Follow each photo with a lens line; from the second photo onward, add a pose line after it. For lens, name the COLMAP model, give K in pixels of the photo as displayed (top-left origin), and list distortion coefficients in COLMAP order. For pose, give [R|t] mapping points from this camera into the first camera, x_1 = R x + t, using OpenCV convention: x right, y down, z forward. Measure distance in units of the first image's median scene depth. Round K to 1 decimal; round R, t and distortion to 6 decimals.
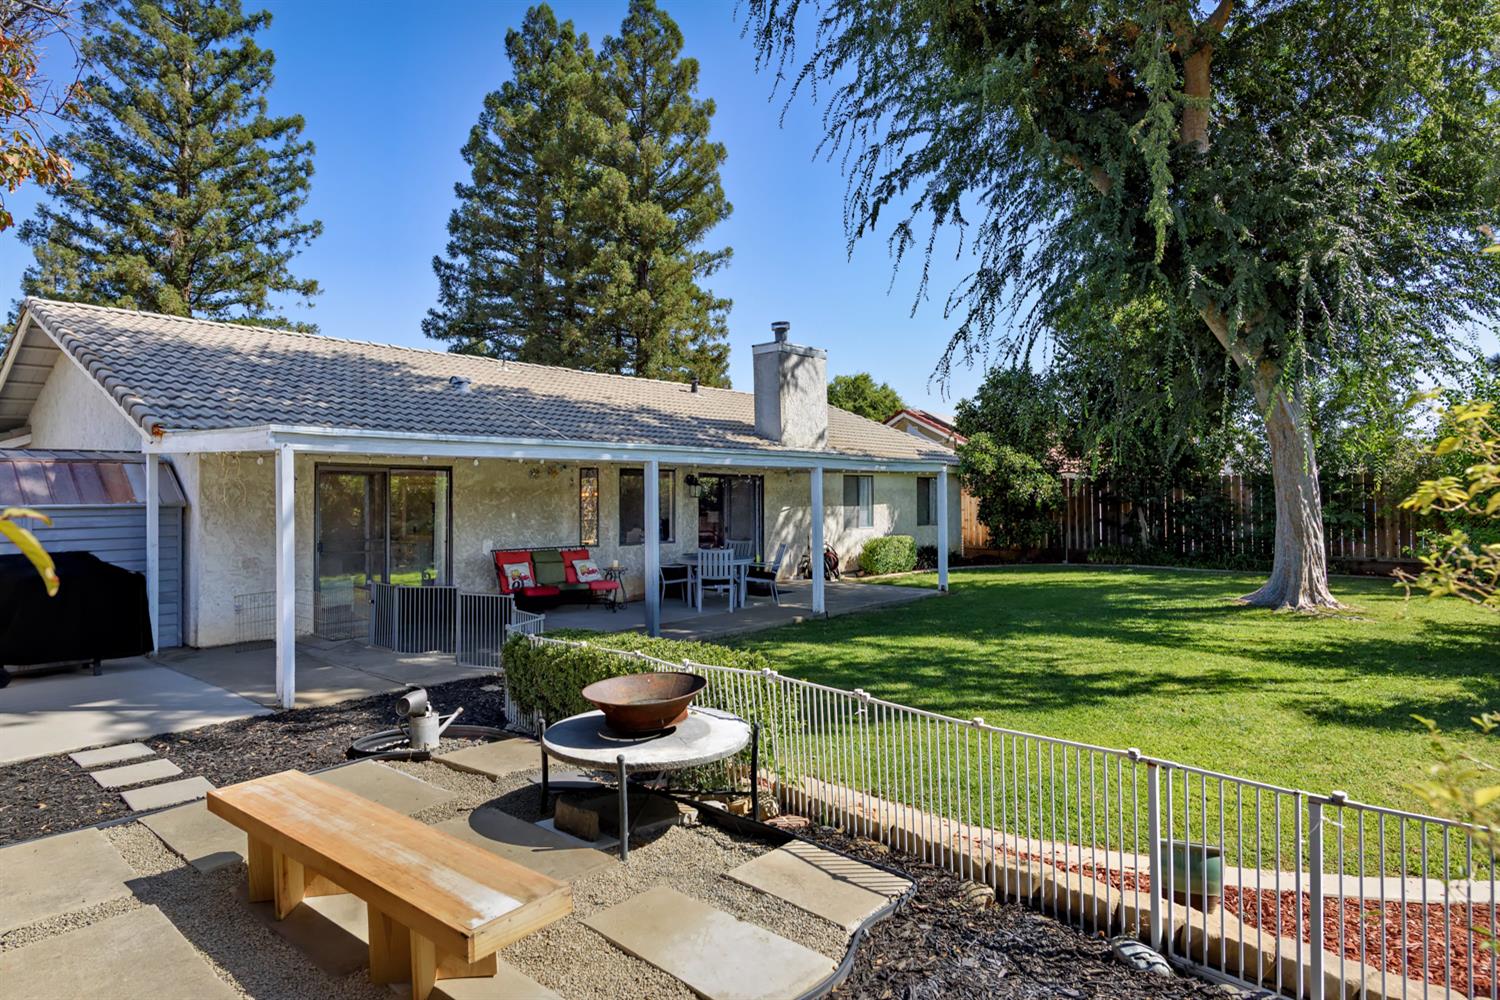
lens RADIAL K [[884.2, 0, 740.0], [0, 884.2, 481.5], [0, 0, 1]] dist [0.000318, 0.002029]
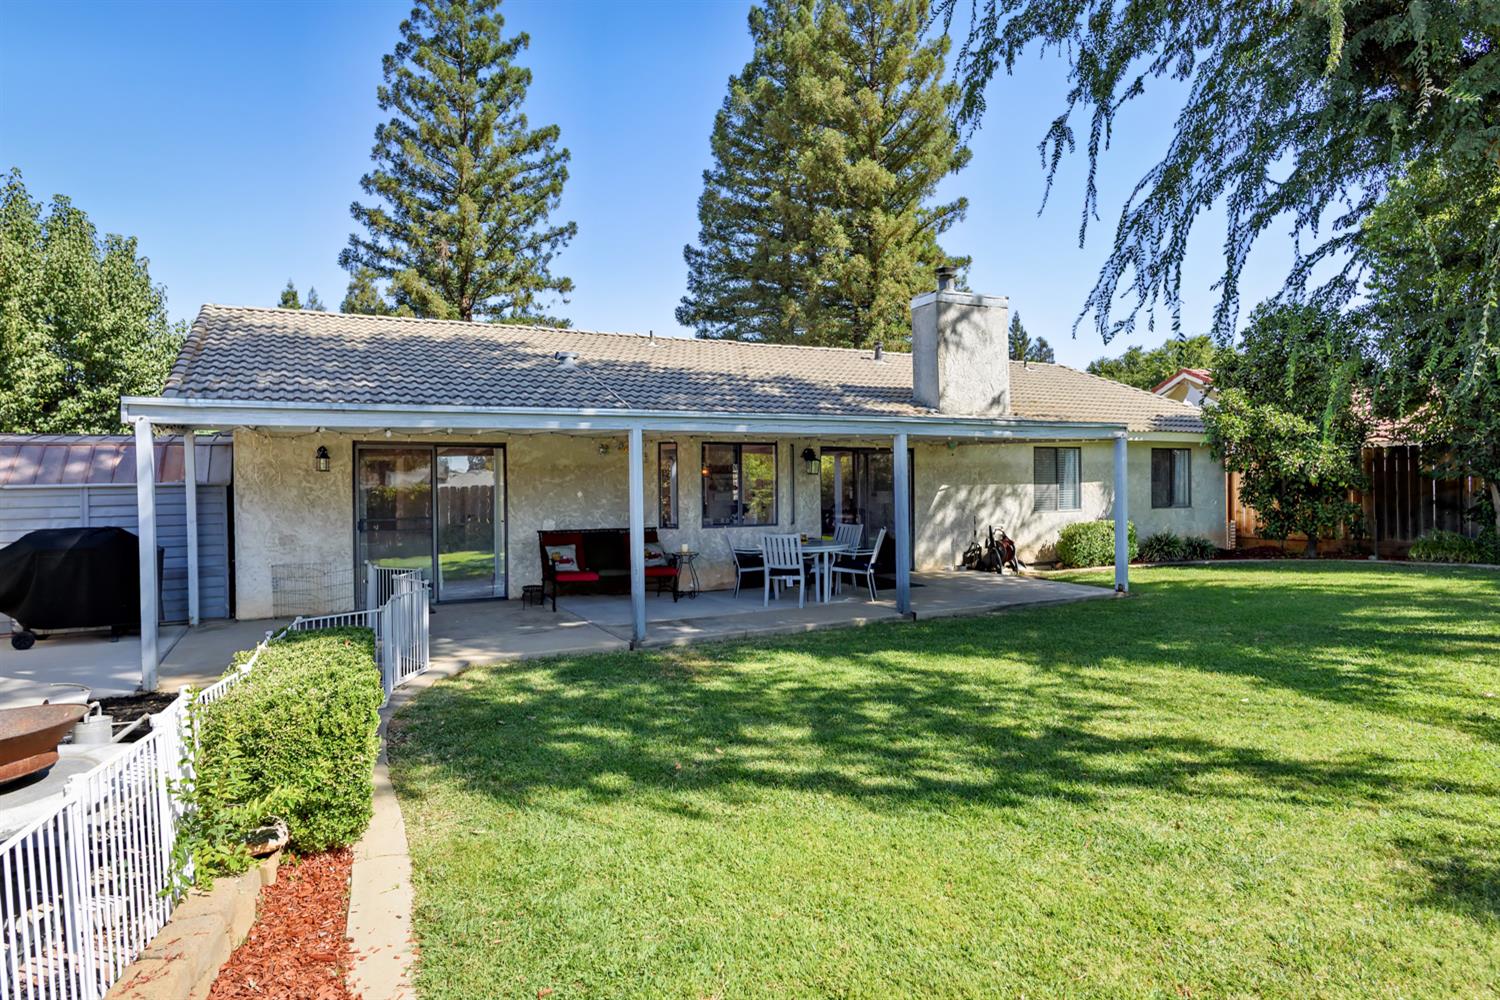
lens RADIAL K [[865.8, 0, 748.6], [0, 865.8, 488.7], [0, 0, 1]] dist [0.000440, -0.000448]
pose [[0.928815, -0.003267, -0.370530, 0.155386], [0.013717, 0.999579, 0.025571, 0.006835], [0.370290, -0.028834, 0.928469, 0.131744]]
